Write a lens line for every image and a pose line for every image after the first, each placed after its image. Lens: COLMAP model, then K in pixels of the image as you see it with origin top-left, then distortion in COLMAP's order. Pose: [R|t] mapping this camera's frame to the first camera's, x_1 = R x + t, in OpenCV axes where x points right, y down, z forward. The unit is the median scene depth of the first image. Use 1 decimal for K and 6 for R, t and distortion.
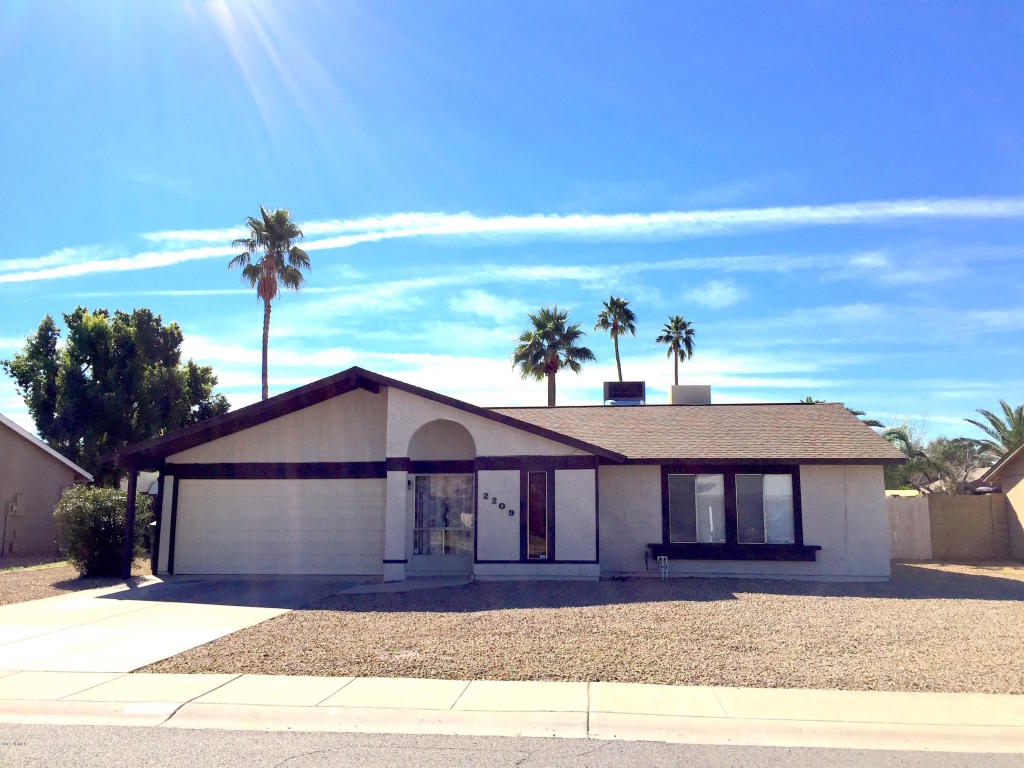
lens RADIAL K [[878.5, 0, 513.9], [0, 878.5, 383.2], [0, 0, 1]] dist [0.097422, -0.122521]
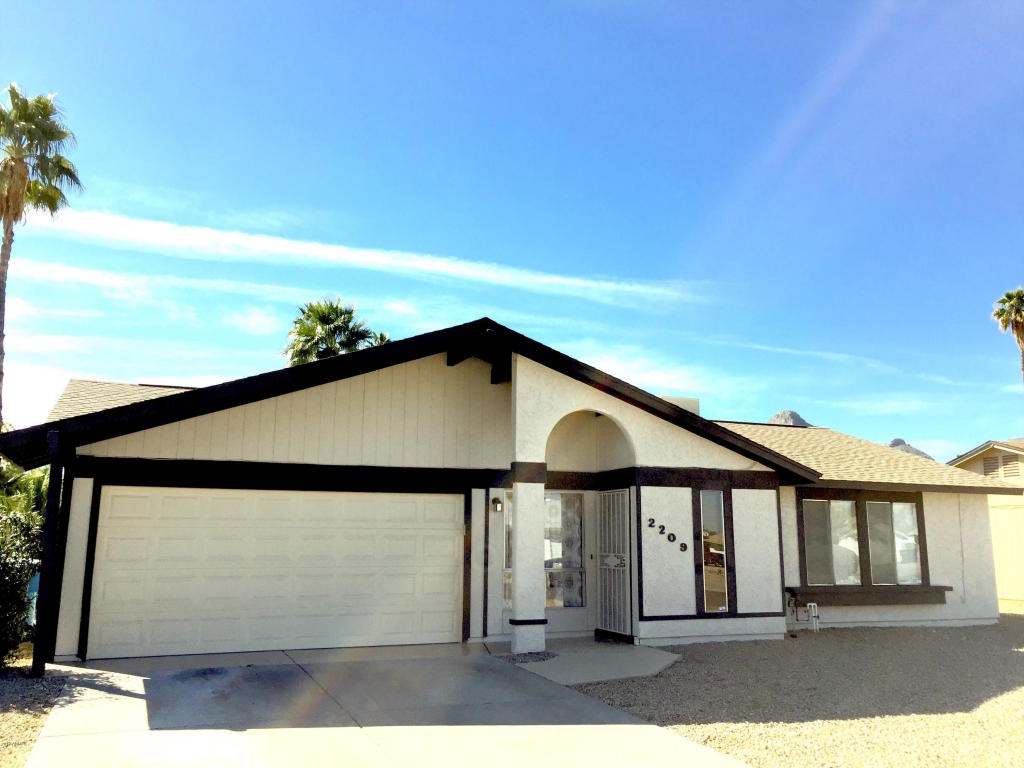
lens RADIAL K [[878.5, 0, 513.9], [0, 878.5, 383.2], [0, 0, 1]] dist [0.097422, -0.122521]
pose [[0.875441, 0.088586, 0.475137, -0.467236], [-0.071978, 0.995993, -0.053076, 0.061606], [-0.477935, 0.012266, 0.878310, 0.427598]]
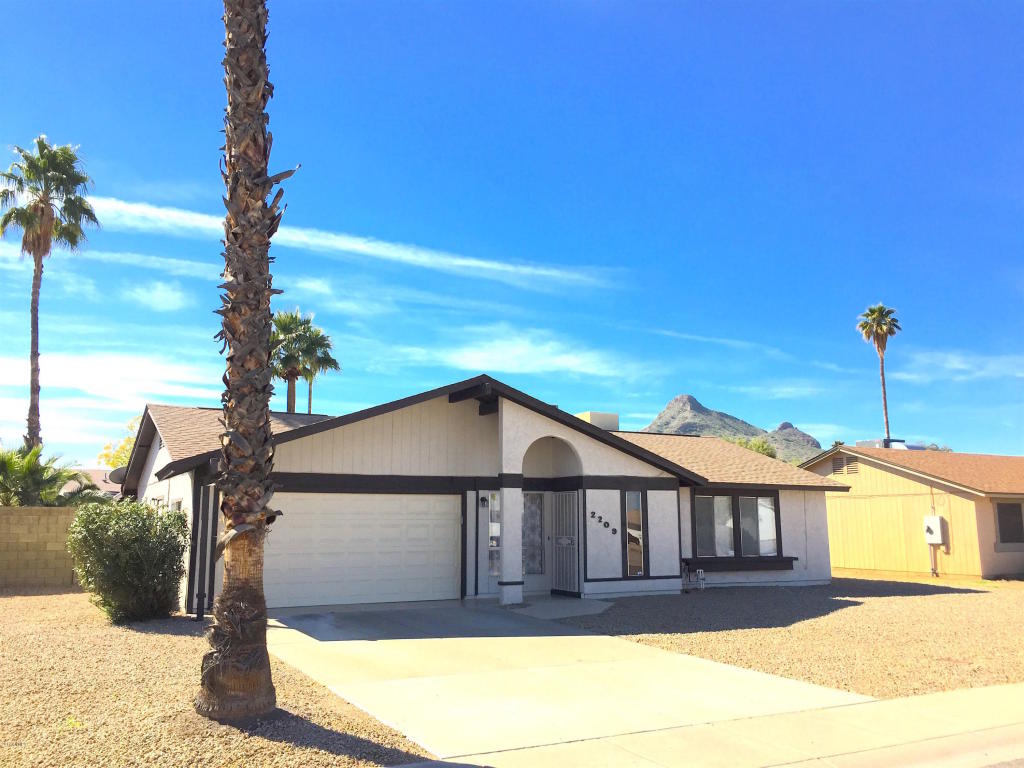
lens RADIAL K [[878.5, 0, 513.9], [0, 878.5, 383.2], [0, 0, 1]] dist [0.097422, -0.122521]
pose [[0.818228, 0.088398, 0.568056, -0.688017], [-0.079742, 0.996007, -0.040132, 0.024993], [-0.569336, -0.012460, 0.822011, 0.217836]]
